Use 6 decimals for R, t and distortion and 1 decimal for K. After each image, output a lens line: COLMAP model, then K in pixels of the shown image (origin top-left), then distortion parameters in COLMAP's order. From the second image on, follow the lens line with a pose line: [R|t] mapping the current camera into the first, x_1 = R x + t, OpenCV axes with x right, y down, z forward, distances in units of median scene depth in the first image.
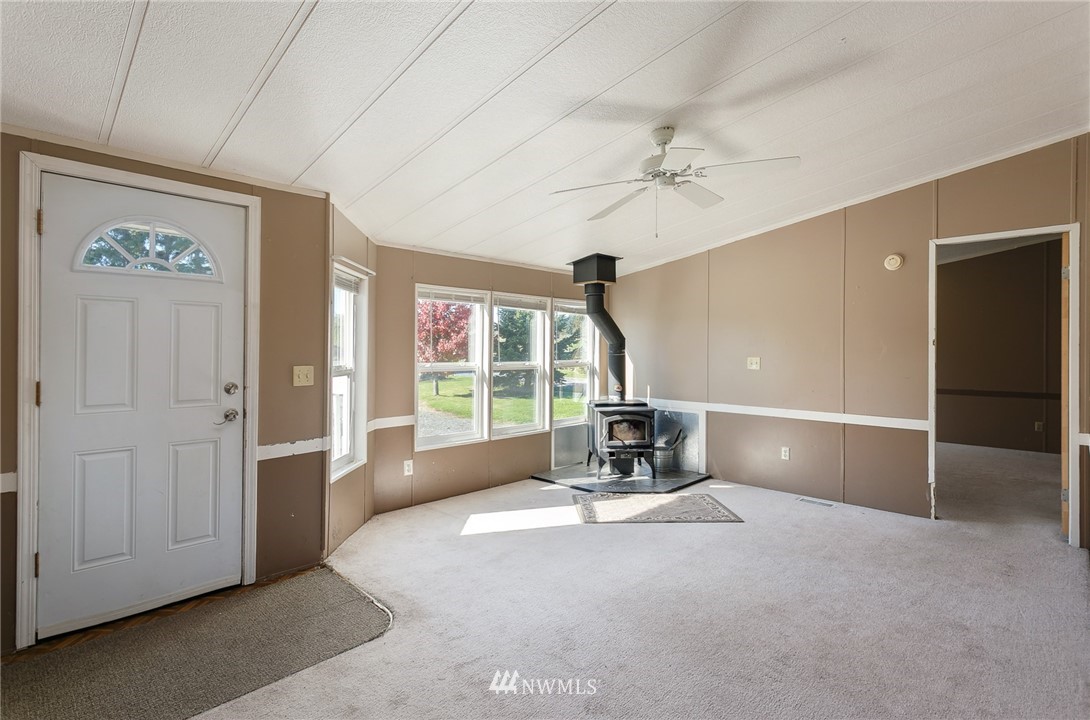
lens RADIAL K [[534.4, 0, 544.8], [0, 534.4, 348.0], [0, 0, 1]] dist [0.000178, 0.000424]
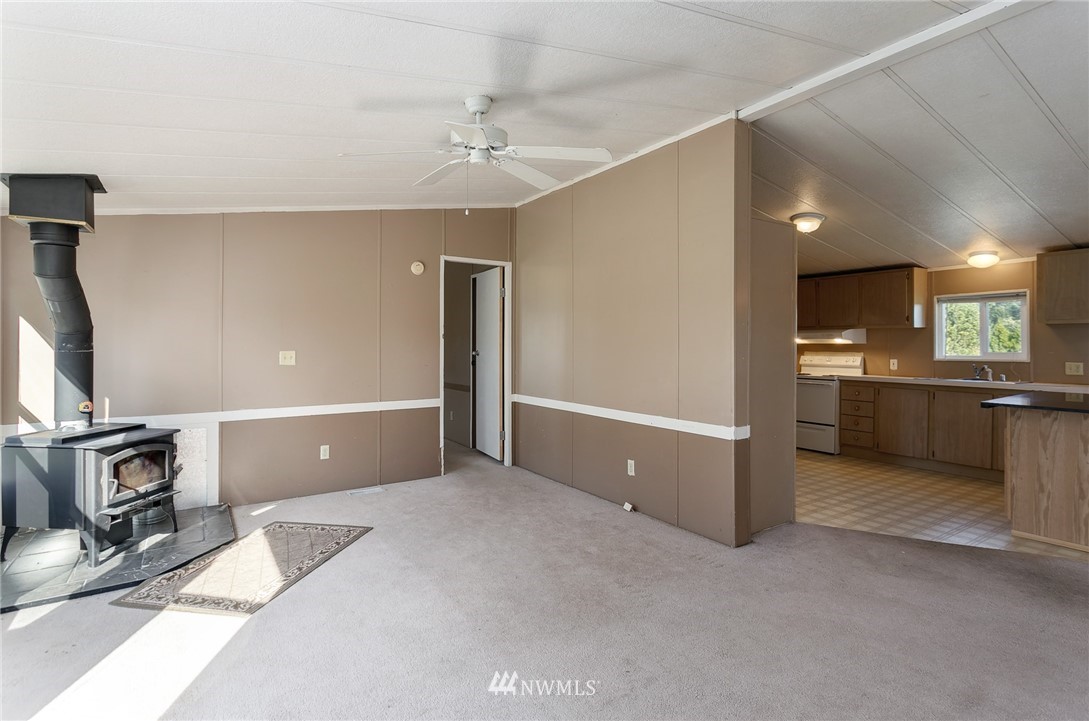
lens RADIAL K [[524.5, 0, 542.9], [0, 524.5, 340.7], [0, 0, 1]] dist [0.000289, -0.000283]
pose [[0.204896, 0.003198, 0.978778, -0.442933], [0.000129, 0.999995, -0.003294, 0.004150], [-0.978784, 0.000801, 0.204895, 0.508279]]
